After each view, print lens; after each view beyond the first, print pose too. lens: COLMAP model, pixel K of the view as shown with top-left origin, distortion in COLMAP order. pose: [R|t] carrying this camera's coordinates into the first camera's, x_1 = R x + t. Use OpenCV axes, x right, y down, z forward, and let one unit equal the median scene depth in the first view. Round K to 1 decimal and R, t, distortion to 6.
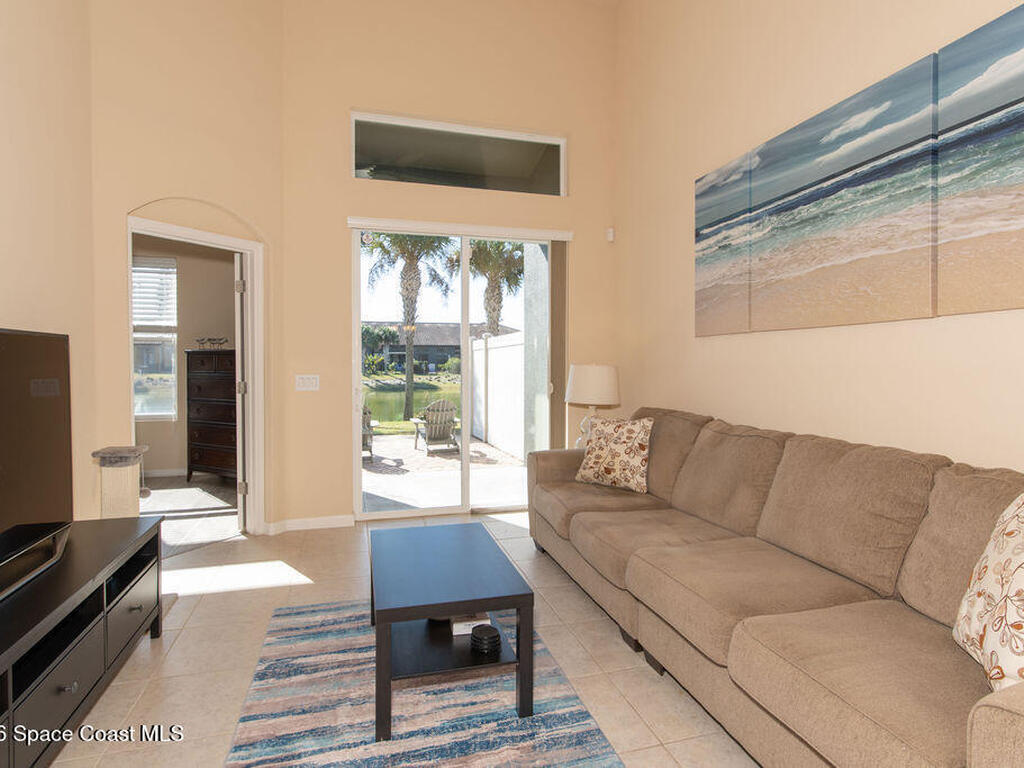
lens RADIAL K [[555.9, 0, 514.8], [0, 555.9, 375.1], [0, 0, 1]] dist [-0.001971, -0.000419]
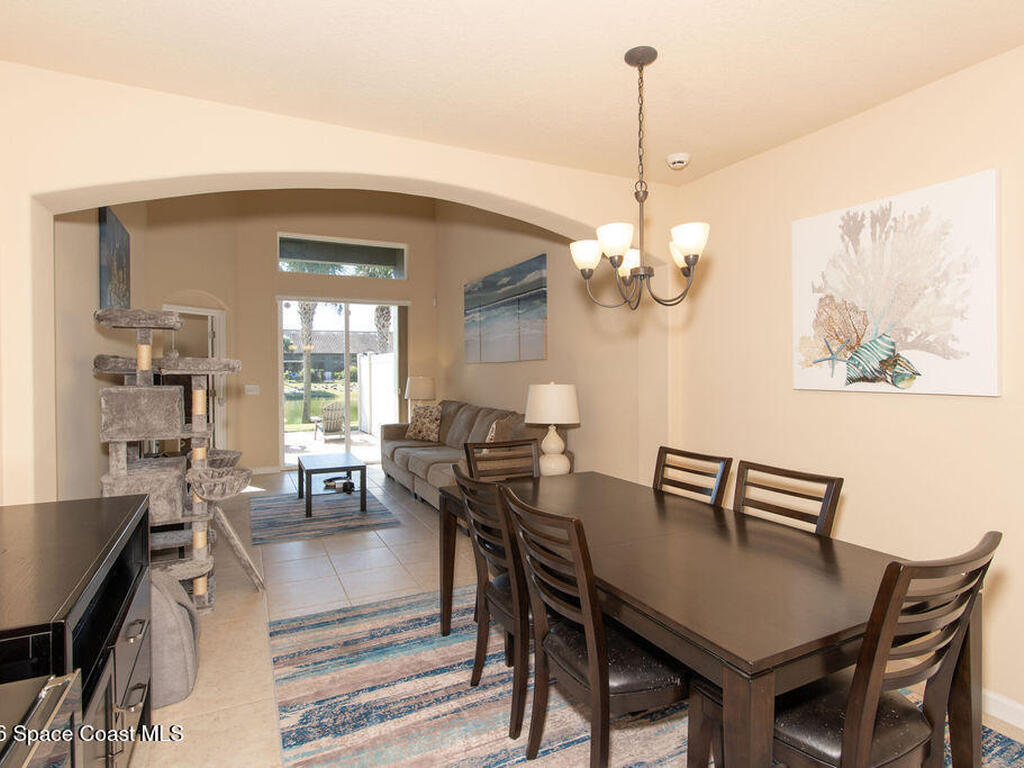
lens RADIAL K [[555.9, 0, 514.8], [0, 555.9, 375.1], [0, 0, 1]] dist [-0.001971, -0.000419]
pose [[0.984531, -0.009637, 0.174942, 0.179825], [0.011620, 0.999879, -0.010318, -0.006601], [-0.174822, 0.012191, 0.984525, -1.163121]]
